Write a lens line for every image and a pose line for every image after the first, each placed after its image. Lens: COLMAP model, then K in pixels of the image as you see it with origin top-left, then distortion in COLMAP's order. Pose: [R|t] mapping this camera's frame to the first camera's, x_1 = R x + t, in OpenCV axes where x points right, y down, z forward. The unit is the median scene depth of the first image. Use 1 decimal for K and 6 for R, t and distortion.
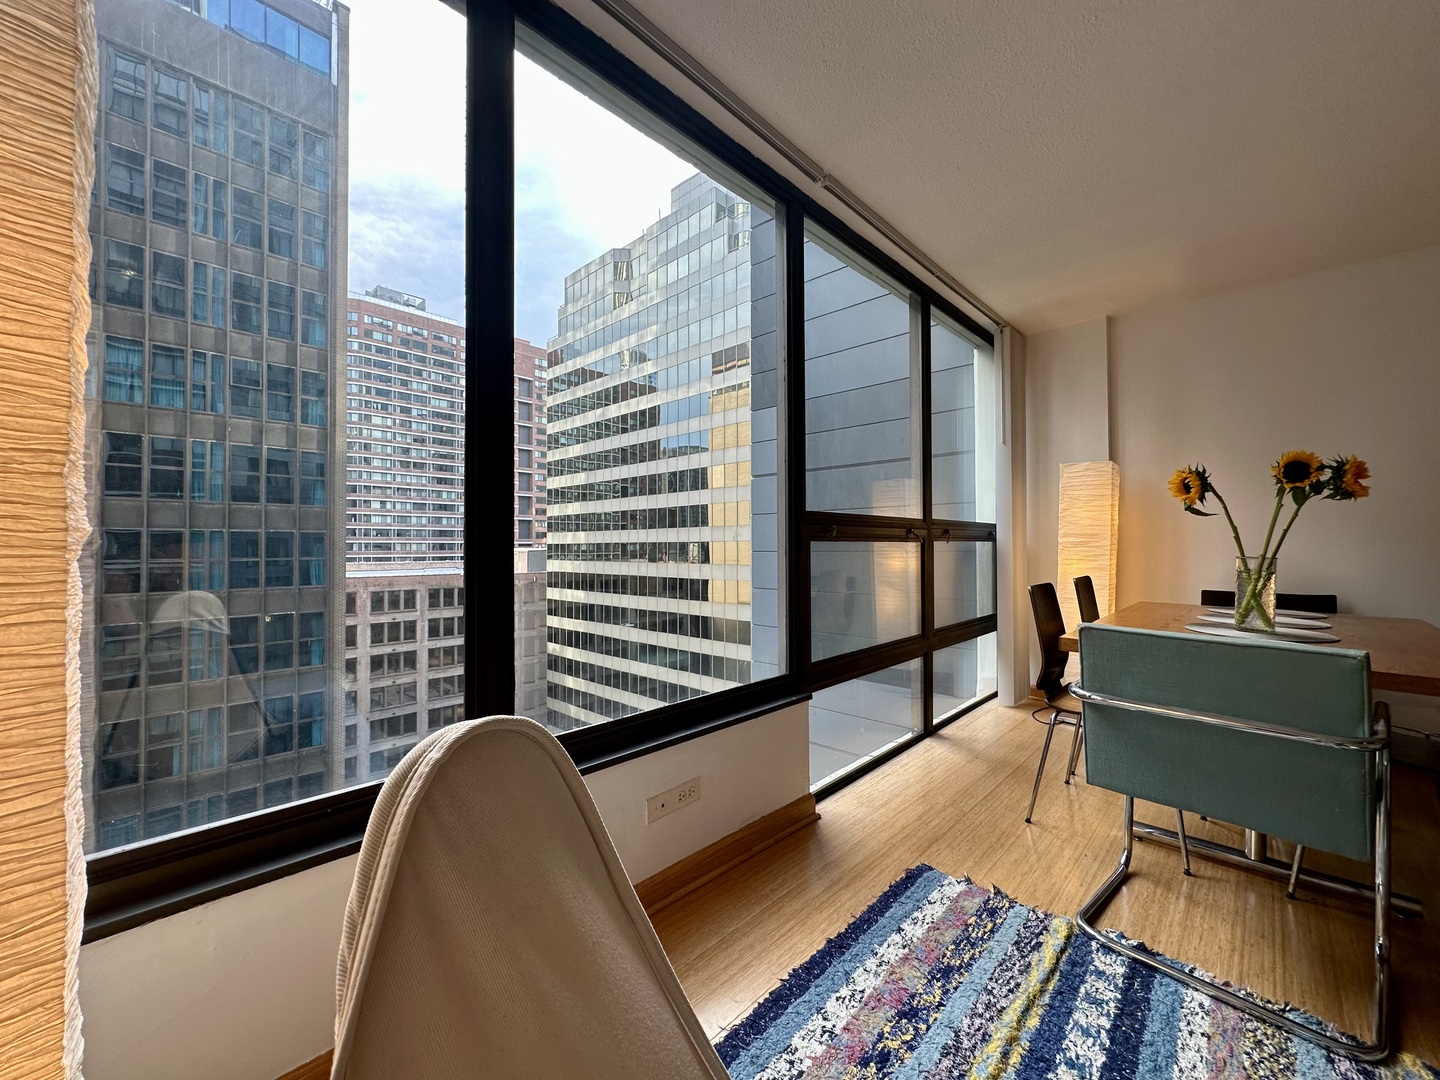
lens RADIAL K [[584.4, 0, 722.8], [0, 584.4, 561.4], [0, 0, 1]] dist [0.001186, 0.000141]
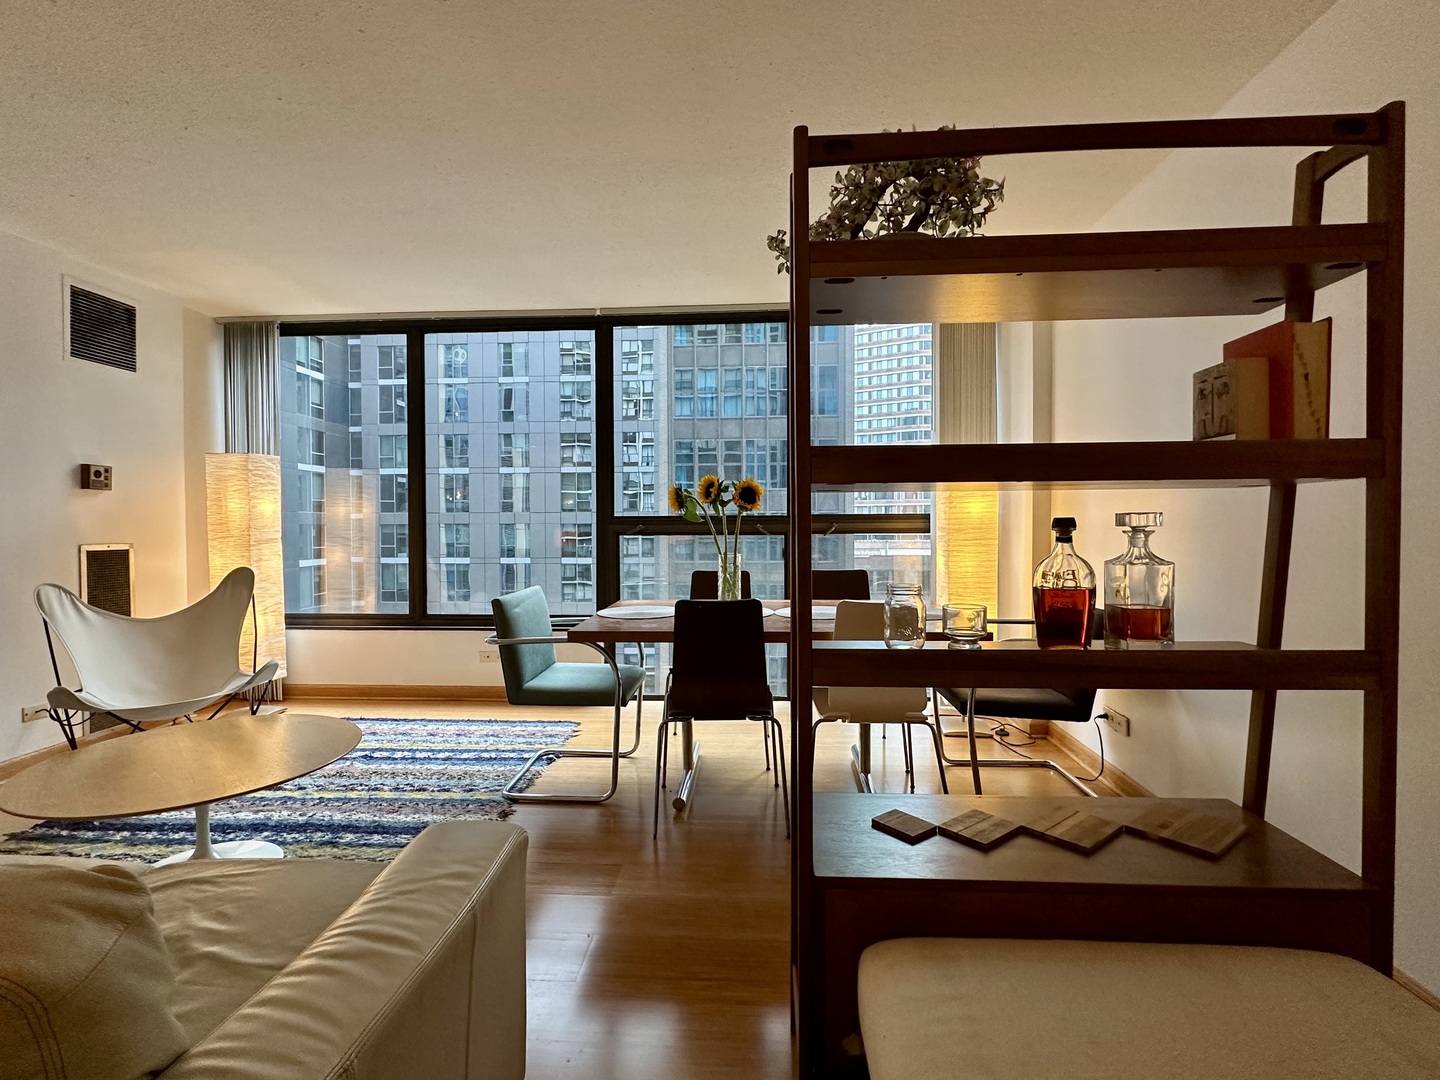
lens RADIAL K [[676.4, 0, 720.0], [0, 676.4, 540.0], [0, 0, 1]] dist [0.000874, -0.000771]
pose [[0.649195, 0.020981, -0.760332, 2.276355], [-0.020460, 0.999739, 0.010118, -0.060089], [0.760346, 0.008988, 0.649456, -0.003736]]
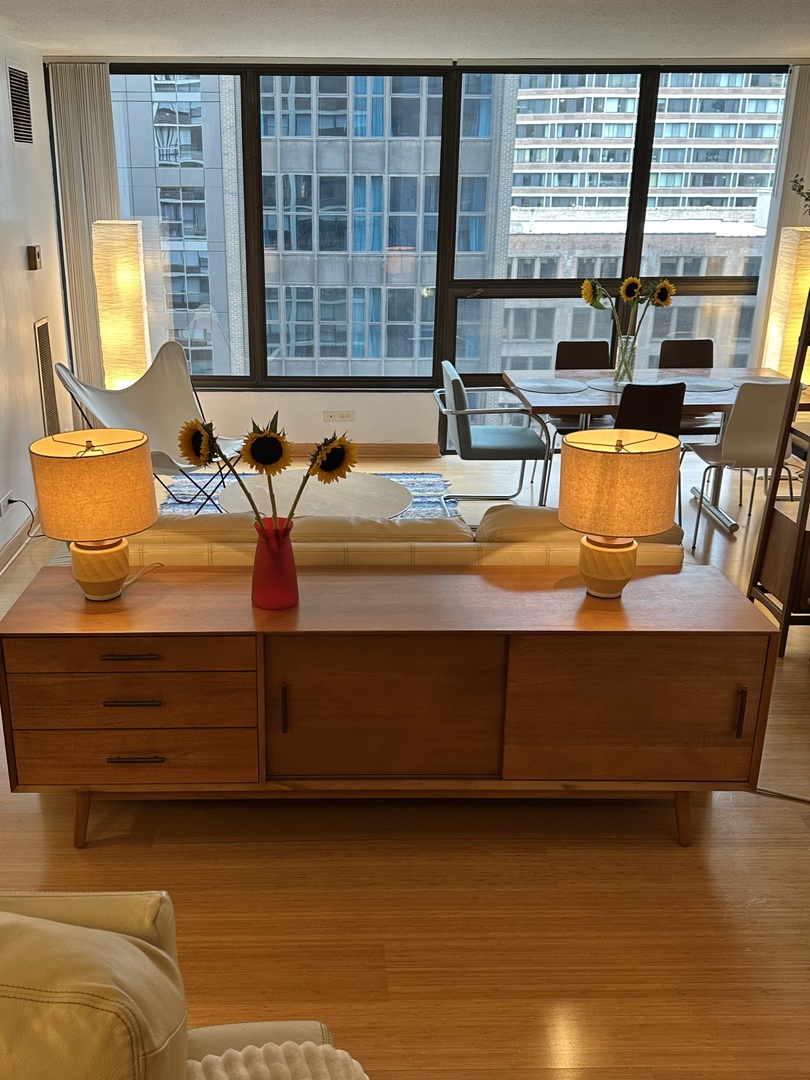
lens RADIAL K [[978.1, 0, 338.4], [0, 978.1, 540.6], [0, 0, 1]] dist [0.041651, -0.006213]
pose [[0.712831, 0.248558, -0.655814, 2.491399], [-0.028424, 0.944562, 0.327100, -0.372141], [0.700760, -0.214526, 0.680378, -1.666701]]
